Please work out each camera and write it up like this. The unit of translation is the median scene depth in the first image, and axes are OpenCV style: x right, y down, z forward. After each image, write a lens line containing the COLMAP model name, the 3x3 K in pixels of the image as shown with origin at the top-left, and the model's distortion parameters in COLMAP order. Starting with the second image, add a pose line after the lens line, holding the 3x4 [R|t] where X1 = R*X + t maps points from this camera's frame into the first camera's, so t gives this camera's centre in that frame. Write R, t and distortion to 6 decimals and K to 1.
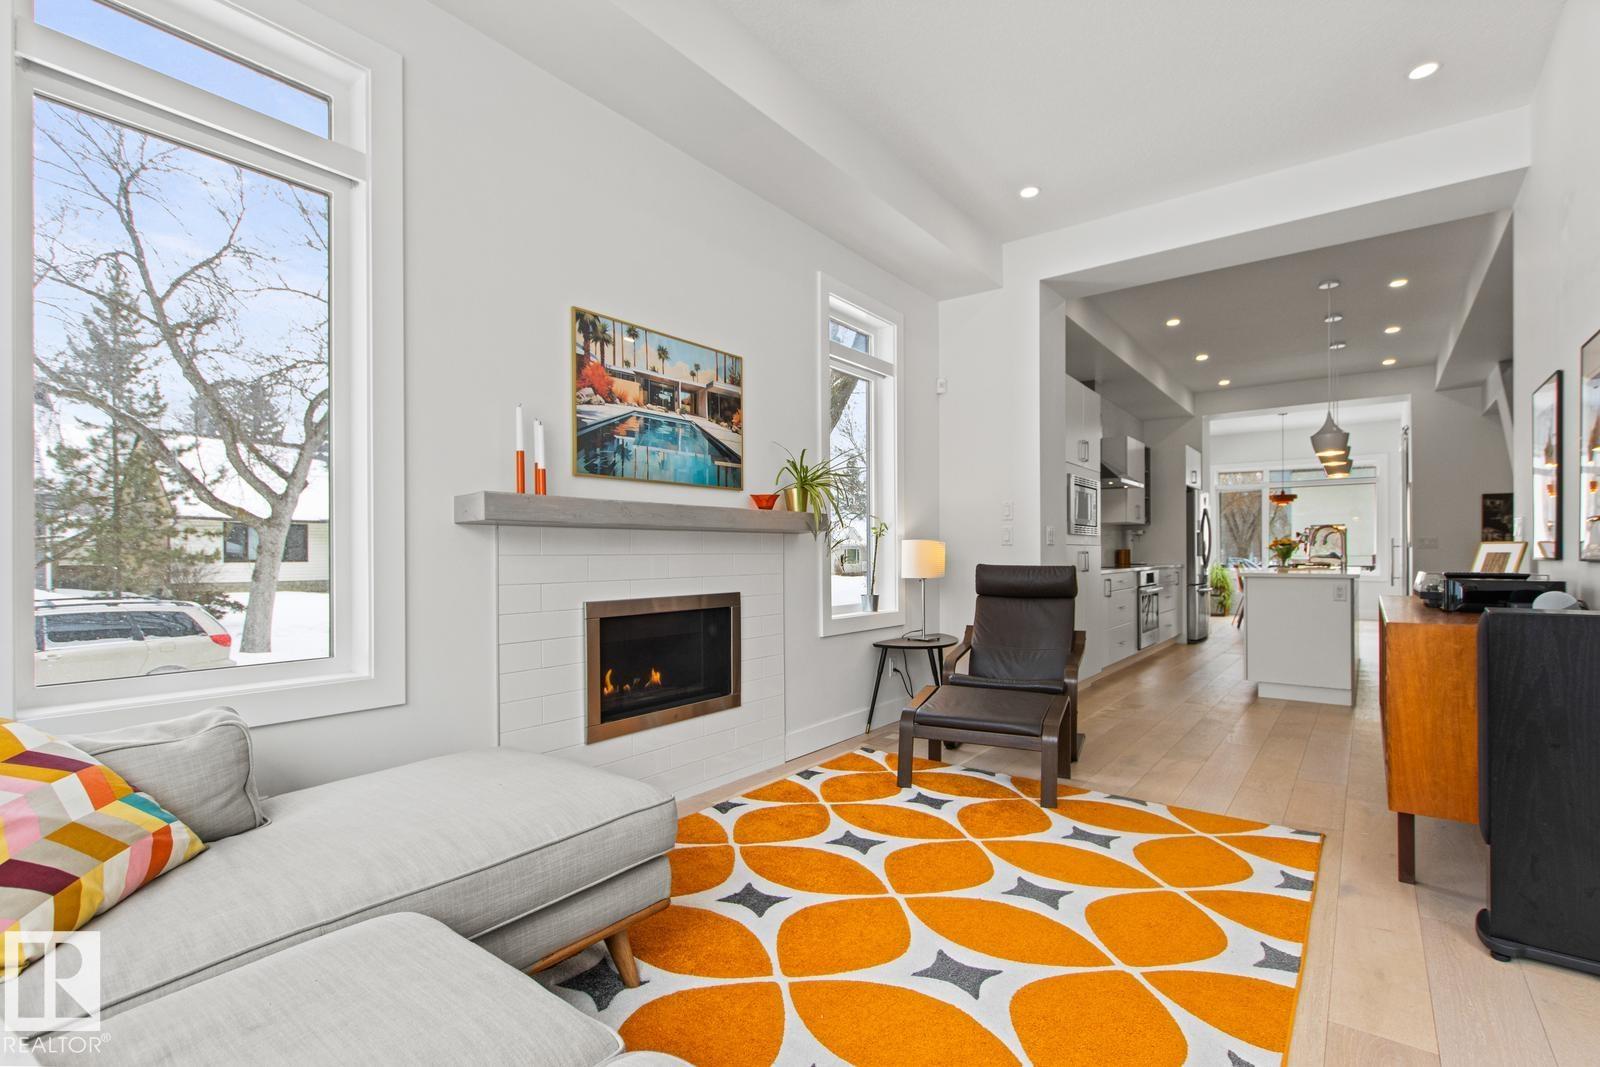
lens RADIAL K [[746.9, 0, 777.9], [0, 746.9, 561.5], [0, 0, 1]] dist [-0.017253, 0.004965]
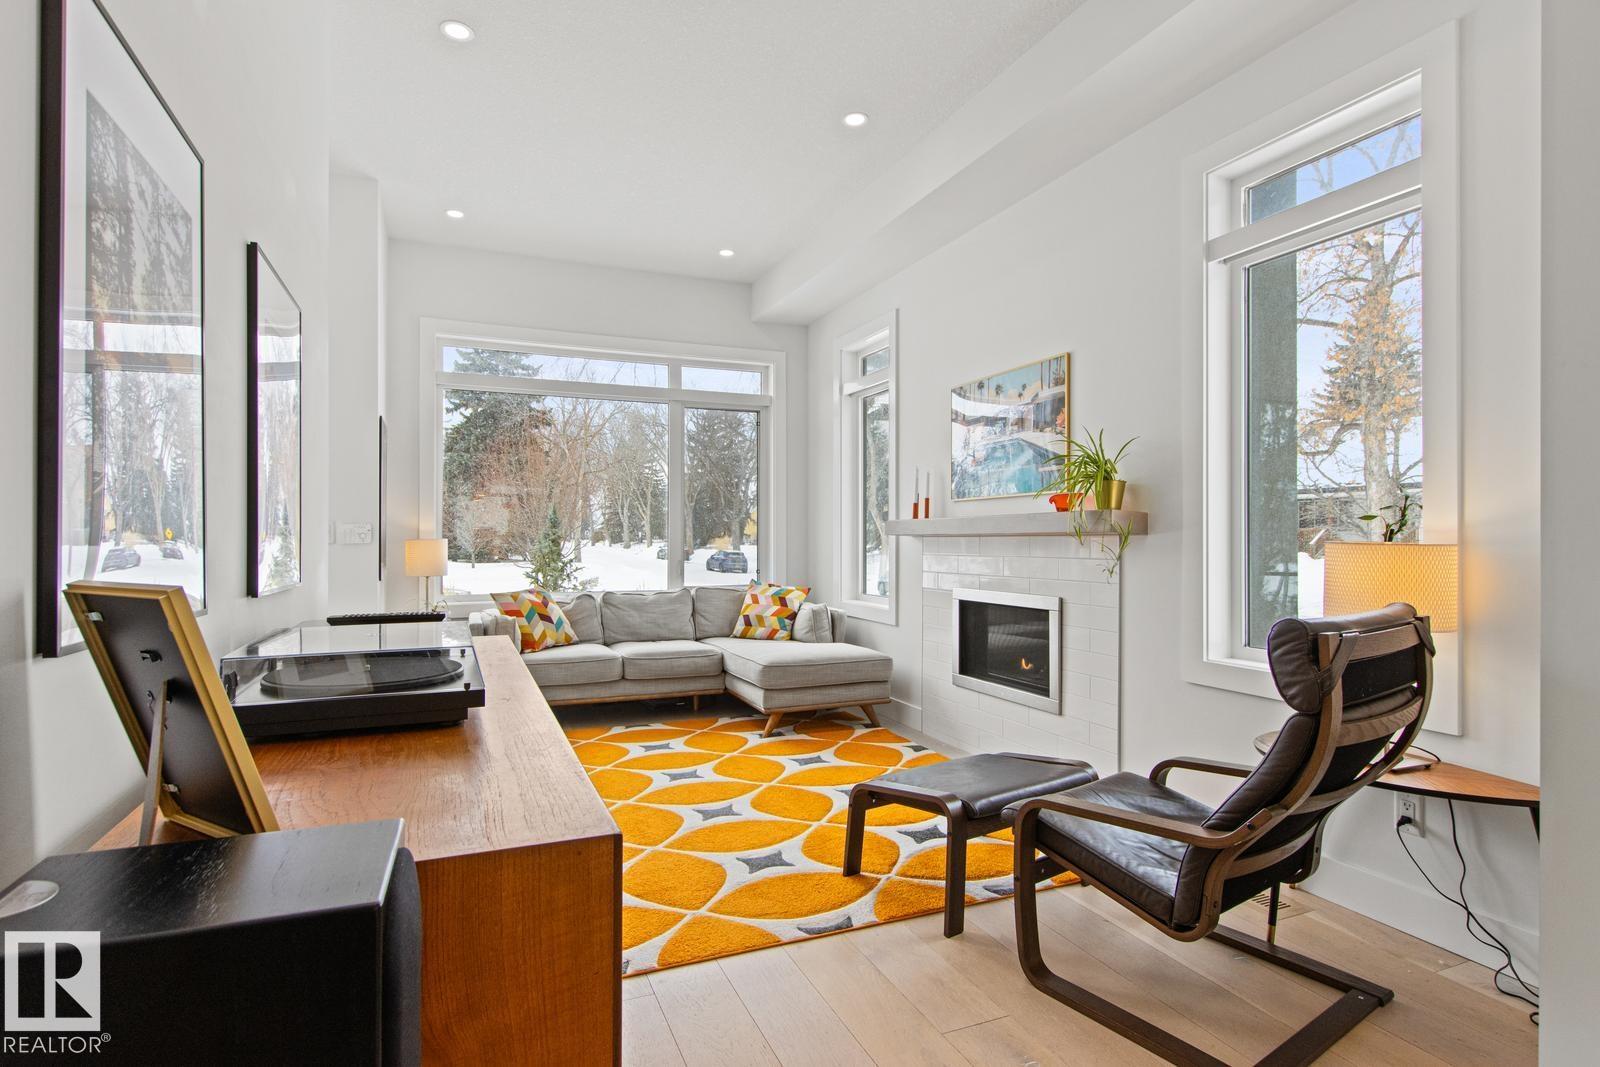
lens RADIAL K [[808.5, 0, 801.8], [0, 808.5, 538.4], [0, 0, 1]] dist [-0.005410, 0.000045]
pose [[-0.475637, -0.001458, -0.879640, 1.152897], [-0.012573, 0.999908, 0.005140, -0.041011], [0.879552, 0.013504, -0.475612, 1.347093]]
